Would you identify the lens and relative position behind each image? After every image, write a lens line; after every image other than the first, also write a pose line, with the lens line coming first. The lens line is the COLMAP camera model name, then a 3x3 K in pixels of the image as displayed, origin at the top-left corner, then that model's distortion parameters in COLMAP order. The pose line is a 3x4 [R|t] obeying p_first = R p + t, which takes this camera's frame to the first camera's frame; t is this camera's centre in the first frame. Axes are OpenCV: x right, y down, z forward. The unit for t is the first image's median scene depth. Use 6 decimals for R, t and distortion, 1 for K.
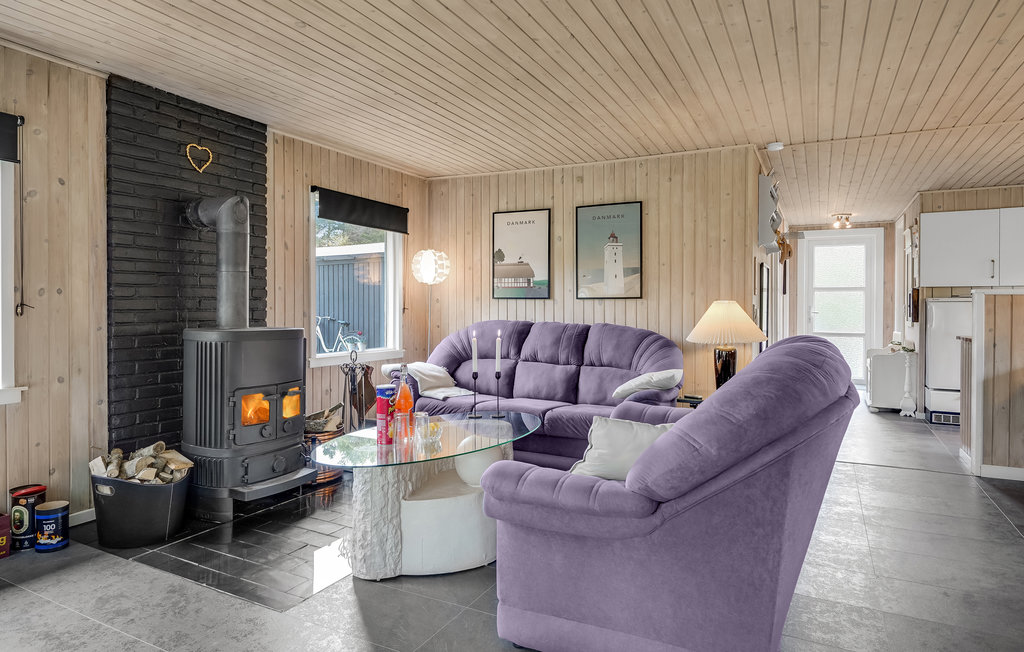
lens RADIAL K [[592.7, 0, 516.7], [0, 592.7, 310.6], [0, 0, 1]] dist [-0.000870, 0.000588]
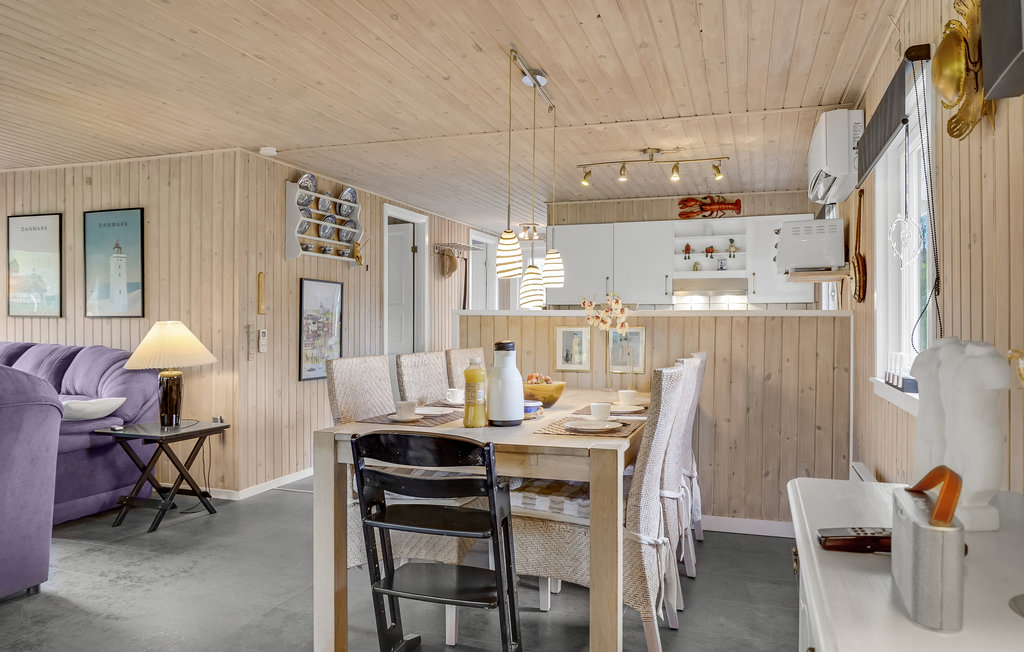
lens RADIAL K [[697.3, 0, 519.4], [0, 697.3, 330.1], [0, 0, 1]] dist [-0.016418, -0.004577]
pose [[0.988177, -0.000856, 0.153312, 0.616044], [-0.000141, 0.999979, 0.006490, -0.008823], [-0.153315, -0.006435, 0.988156, -0.110804]]
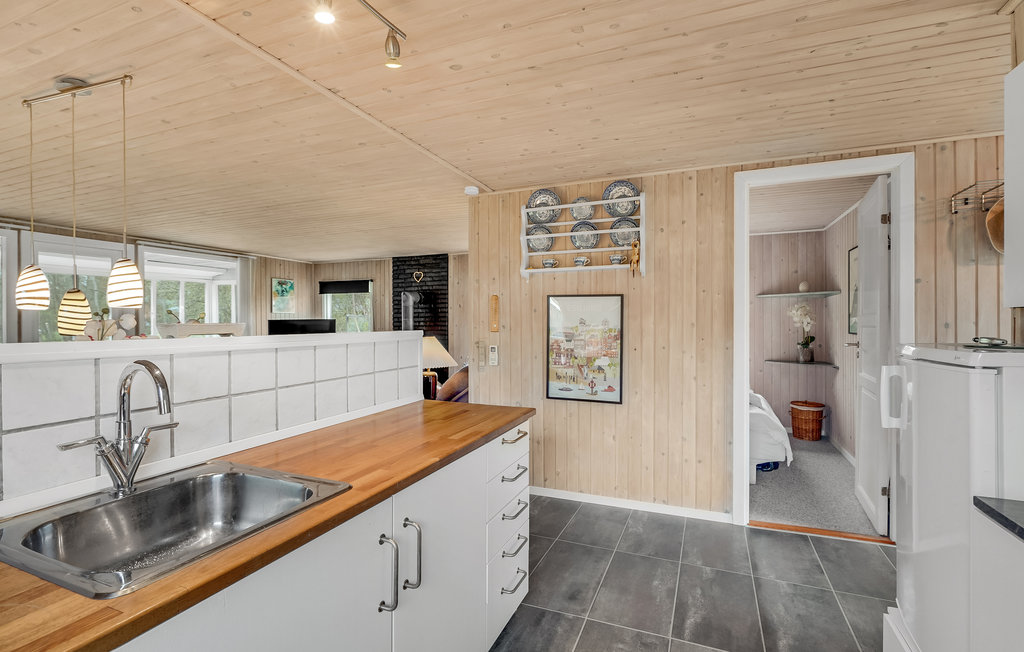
lens RADIAL K [[470.6, 0, 509.3], [0, 470.6, 319.9], [0, 0, 1]] dist [-0.013607, 0.001916]
pose [[0.083957, -0.009346, -0.996426, 1.198340], [-0.005036, 0.999939, -0.009804, -0.038613], [0.996457, 0.005841, 0.083905, 0.944445]]
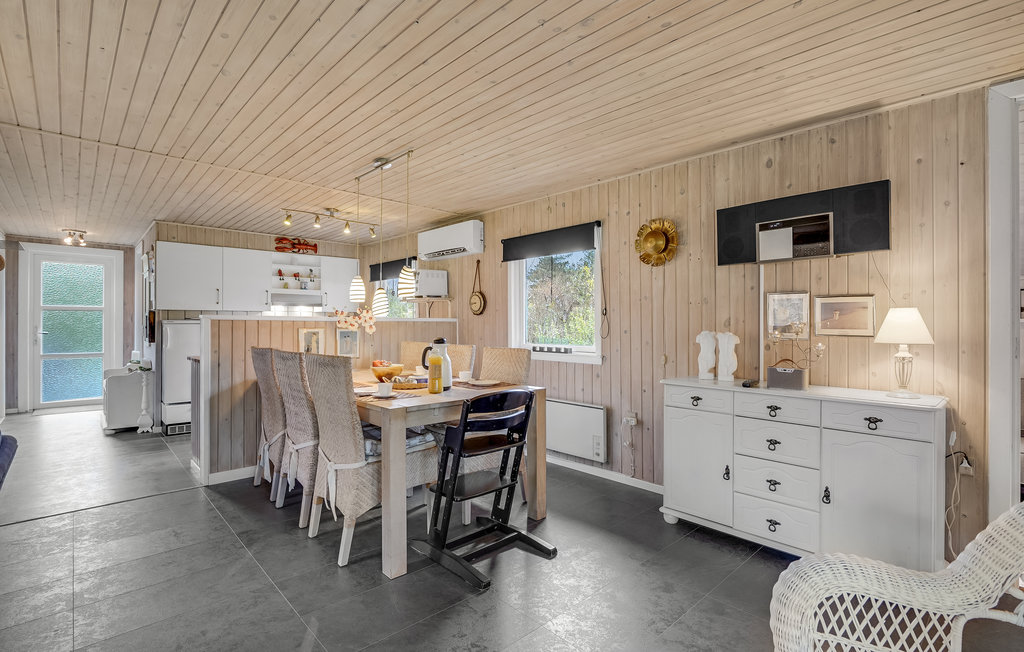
lens RADIAL K [[470.6, 0, 501.3], [0, 470.6, 321.4], [0, 0, 1]] dist [-0.013607, 0.001916]
pose [[0.343302, 0.002492, 0.939222, 0.136059], [0.006562, 0.999966, -0.005052, -0.013639], [-0.939202, 0.007897, 0.343274, 0.166874]]
